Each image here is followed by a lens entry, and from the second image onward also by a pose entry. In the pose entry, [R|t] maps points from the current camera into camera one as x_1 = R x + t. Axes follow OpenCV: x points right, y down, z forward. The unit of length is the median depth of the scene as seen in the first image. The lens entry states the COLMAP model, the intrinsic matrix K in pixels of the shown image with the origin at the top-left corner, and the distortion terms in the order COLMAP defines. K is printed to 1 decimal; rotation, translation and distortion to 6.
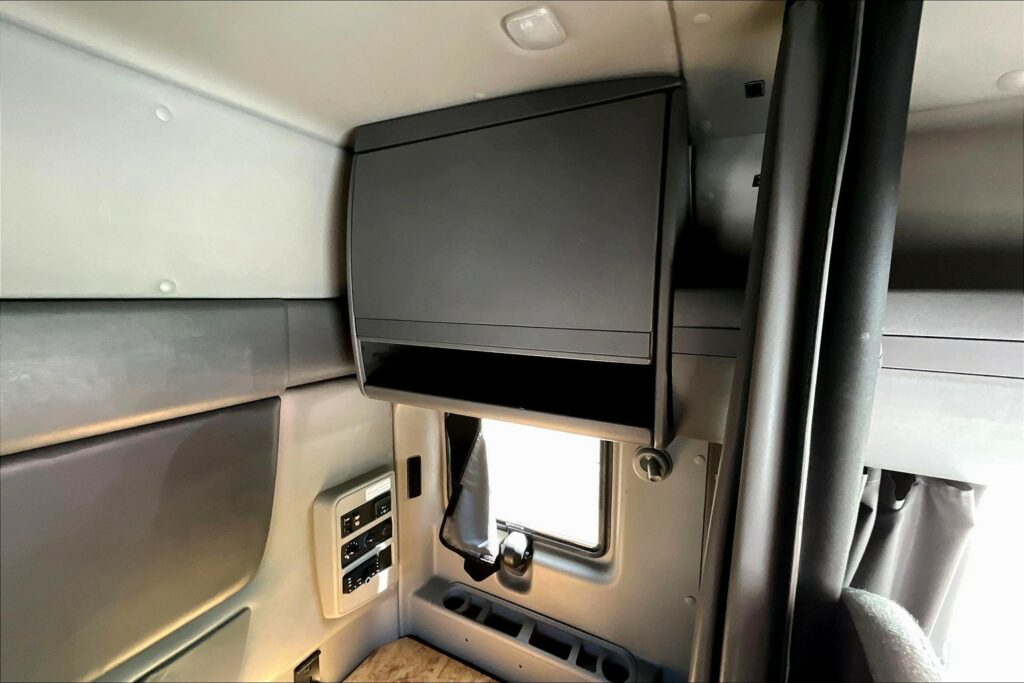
lens RADIAL K [[408.6, 0, 507.9], [0, 408.6, 338.9], [0, 0, 1]] dist [-0.000104, 0.000337]
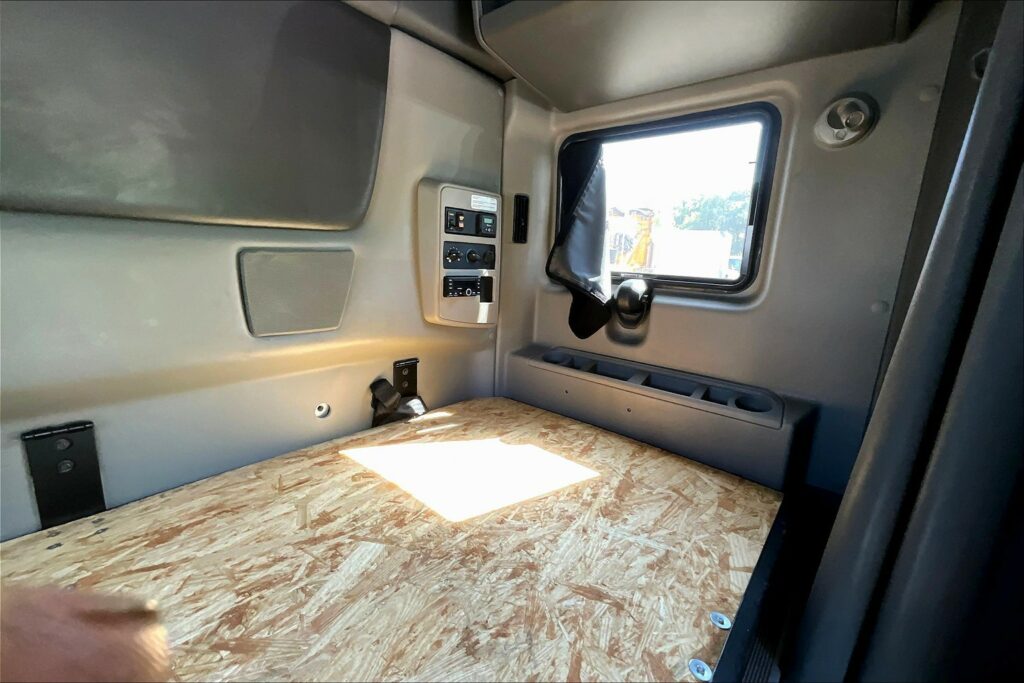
lens RADIAL K [[408.6, 0, 510.4], [0, 408.6, 343.2], [0, 0, 1]] dist [-0.000104, 0.000337]
pose [[0.974430, 0.082168, -0.209126, -0.042084], [-0.063777, 0.993600, 0.093226, 0.563215], [0.215448, -0.077505, 0.973435, 0.096386]]
